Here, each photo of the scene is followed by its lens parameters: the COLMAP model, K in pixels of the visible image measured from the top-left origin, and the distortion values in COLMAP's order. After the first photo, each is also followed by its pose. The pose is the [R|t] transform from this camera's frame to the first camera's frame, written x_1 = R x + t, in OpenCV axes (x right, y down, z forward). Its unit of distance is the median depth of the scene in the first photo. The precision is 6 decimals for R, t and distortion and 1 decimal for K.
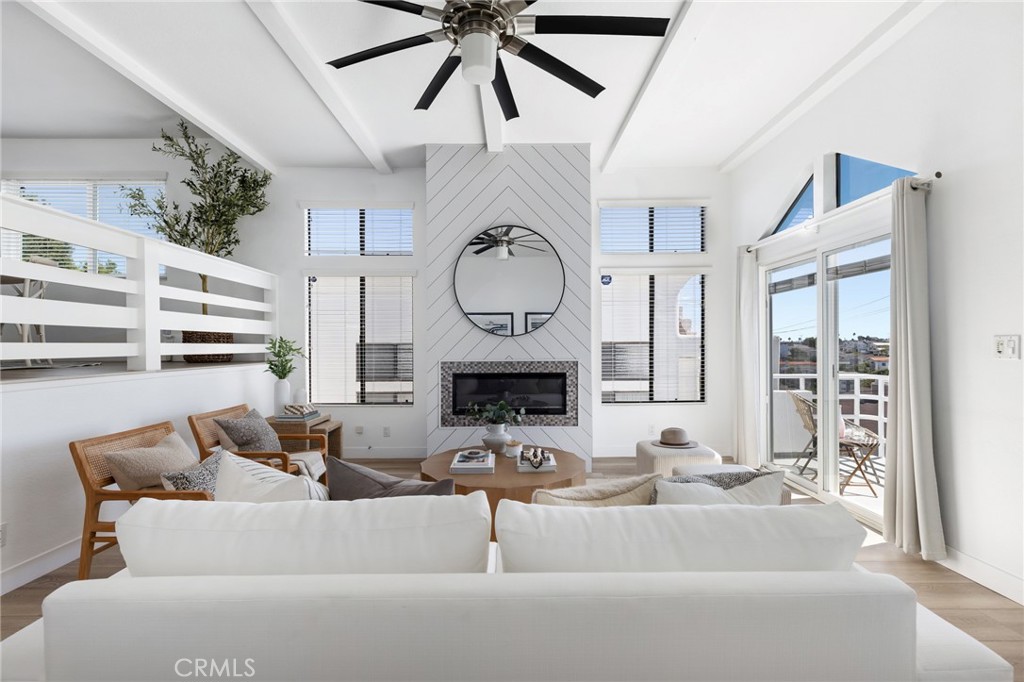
lens RADIAL K [[458.8, 0, 513.7], [0, 458.8, 342.1], [0, 0, 1]] dist [0.003999, 0.000420]
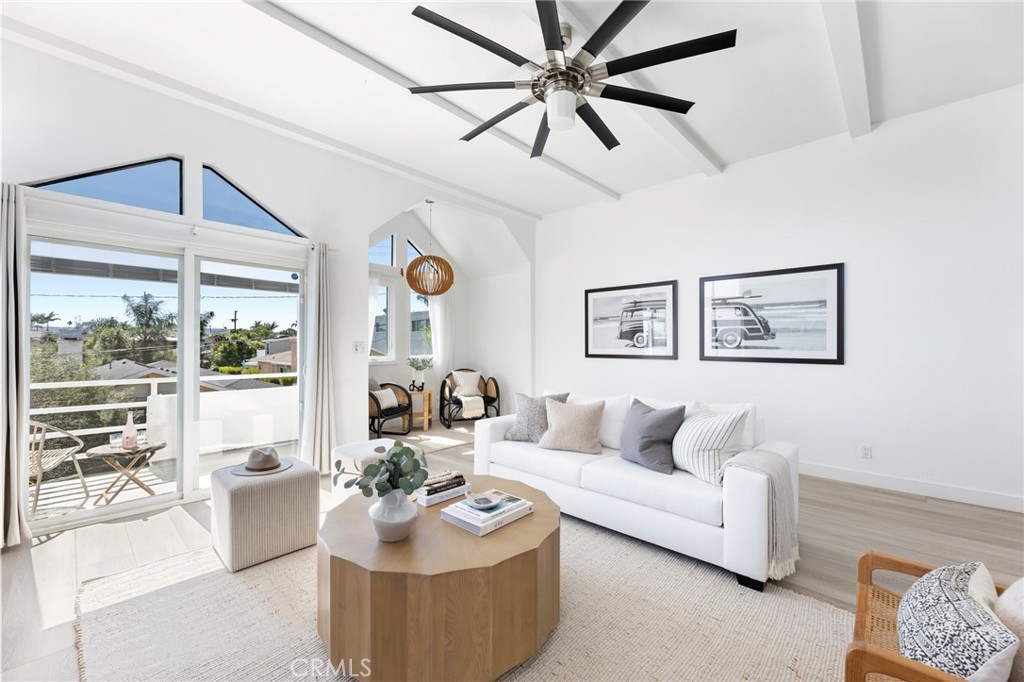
lens RADIAL K [[411.6, 0, 508.0], [0, 411.6, 345.8], [0, 0, 1]] dist [0.004510, 0.000124]
pose [[-0.720418, -0.000542, 0.693540, -0.366055], [-0.005532, 0.999972, -0.004965, 0.003651], [-0.693518, -0.007414, -0.720401, 0.972395]]
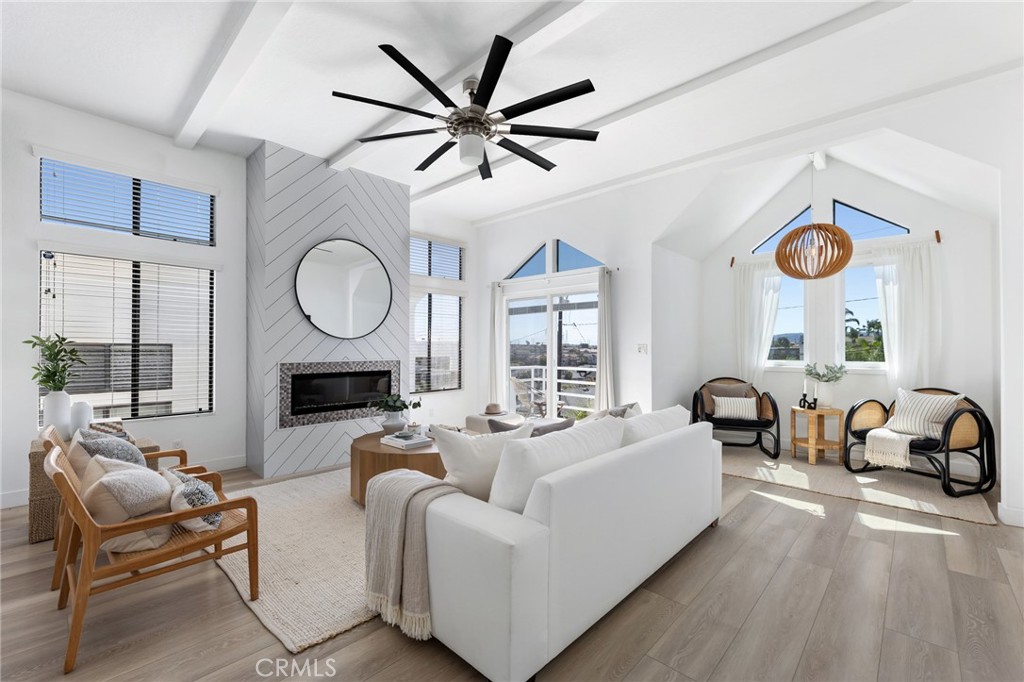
lens RADIAL K [[432.1, 0, 519.3], [0, 432.1, 340.3], [0, 0, 1]] dist [0.003715, 0.000141]
pose [[0.683817, 0.017451, 0.729444, -0.485637], [-0.009913, 0.999844, -0.014627, 0.001554], [-0.729586, 0.002771, 0.683884, -0.020598]]
